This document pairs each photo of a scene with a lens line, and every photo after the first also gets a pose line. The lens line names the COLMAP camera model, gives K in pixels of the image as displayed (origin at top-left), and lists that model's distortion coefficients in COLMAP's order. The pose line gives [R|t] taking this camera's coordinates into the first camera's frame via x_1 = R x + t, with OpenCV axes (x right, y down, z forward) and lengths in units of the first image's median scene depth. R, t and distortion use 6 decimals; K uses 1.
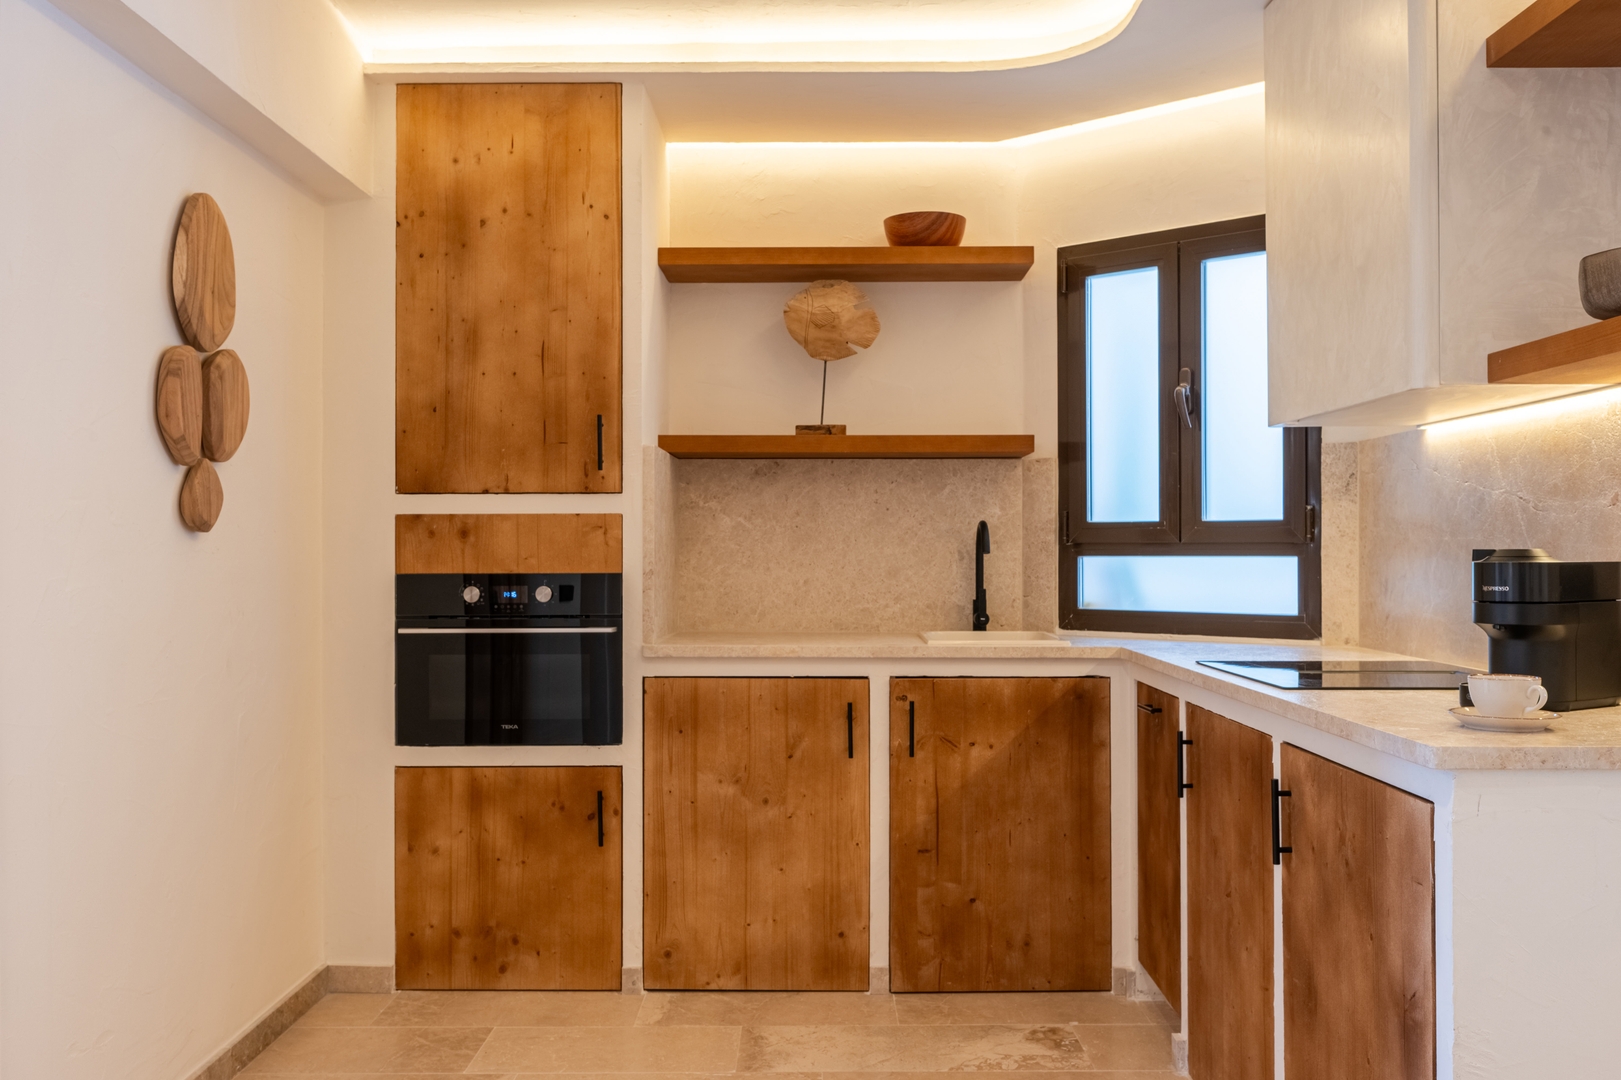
lens RADIAL K [[1361.3, 0, 812.3], [0, 1361.3, 539.6], [0, 0, 1]] dist [-0.009860, -0.003617]
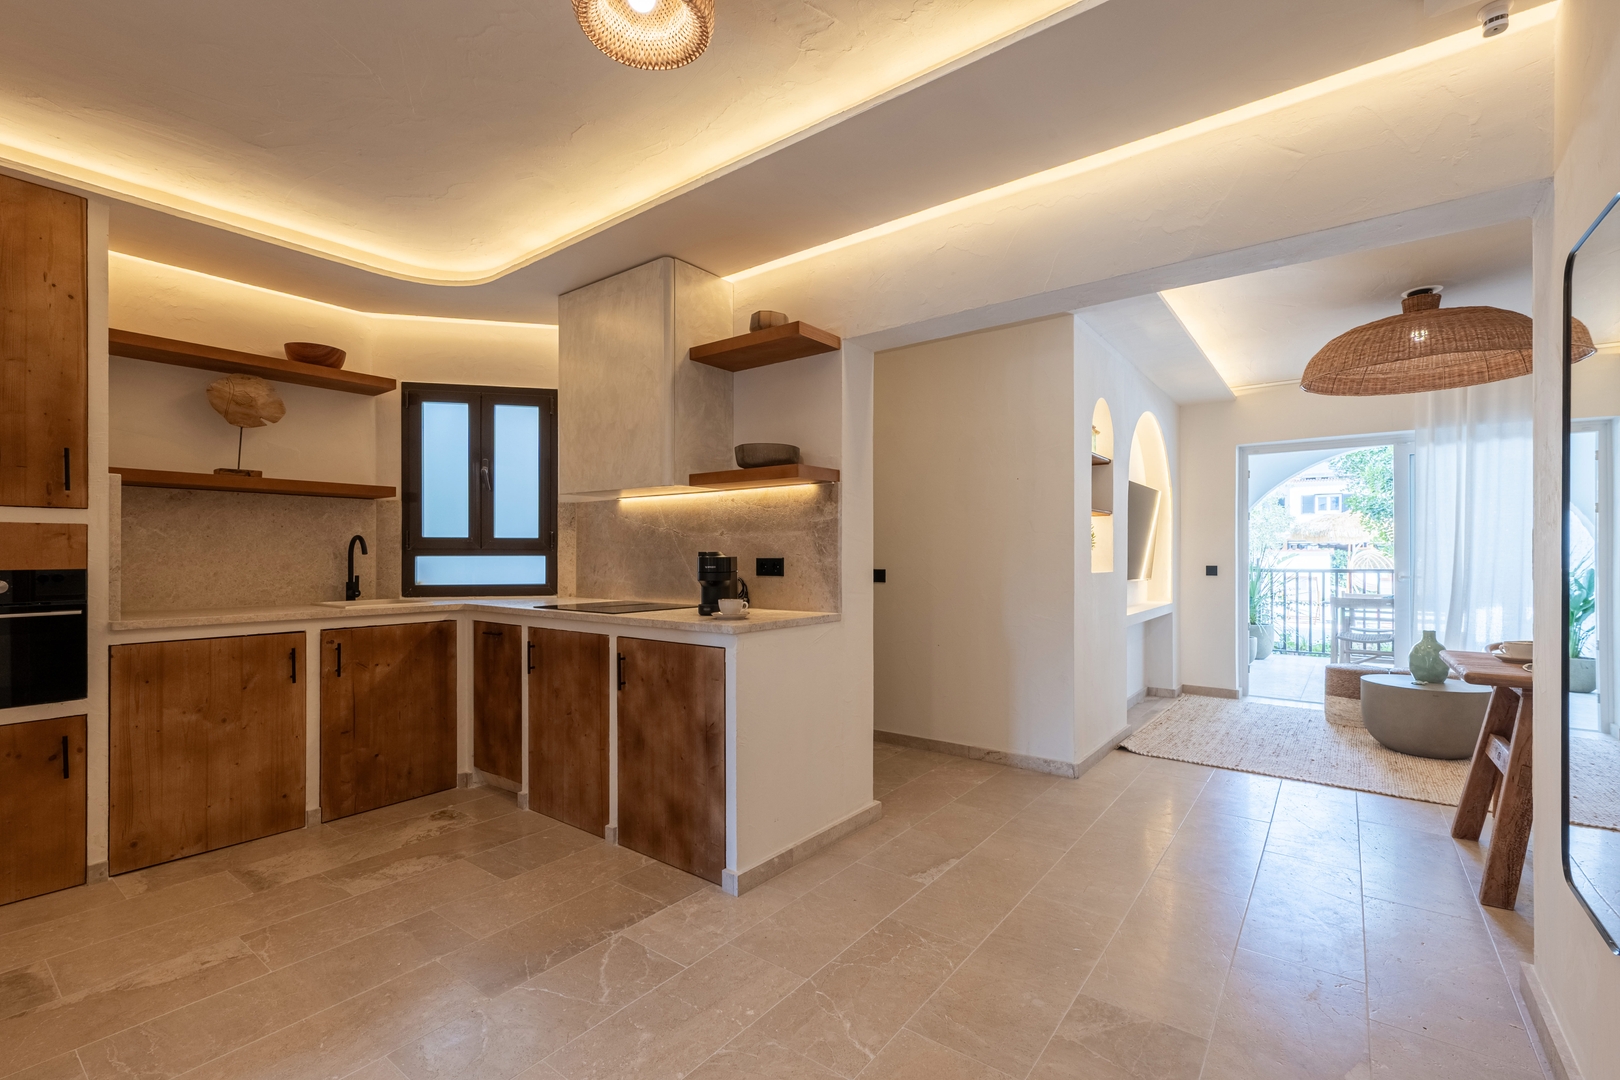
lens RADIAL K [[706.1, 0, 816.9], [0, 706.1, 553.5], [0, 0, 1]] dist [-0.000504, 0.000167]
pose [[0.601125, 0.000953, 0.799154, -0.262185], [-0.006747, 0.999970, 0.003882, 0.001918], [-0.799127, -0.007726, 0.601113, 0.017171]]
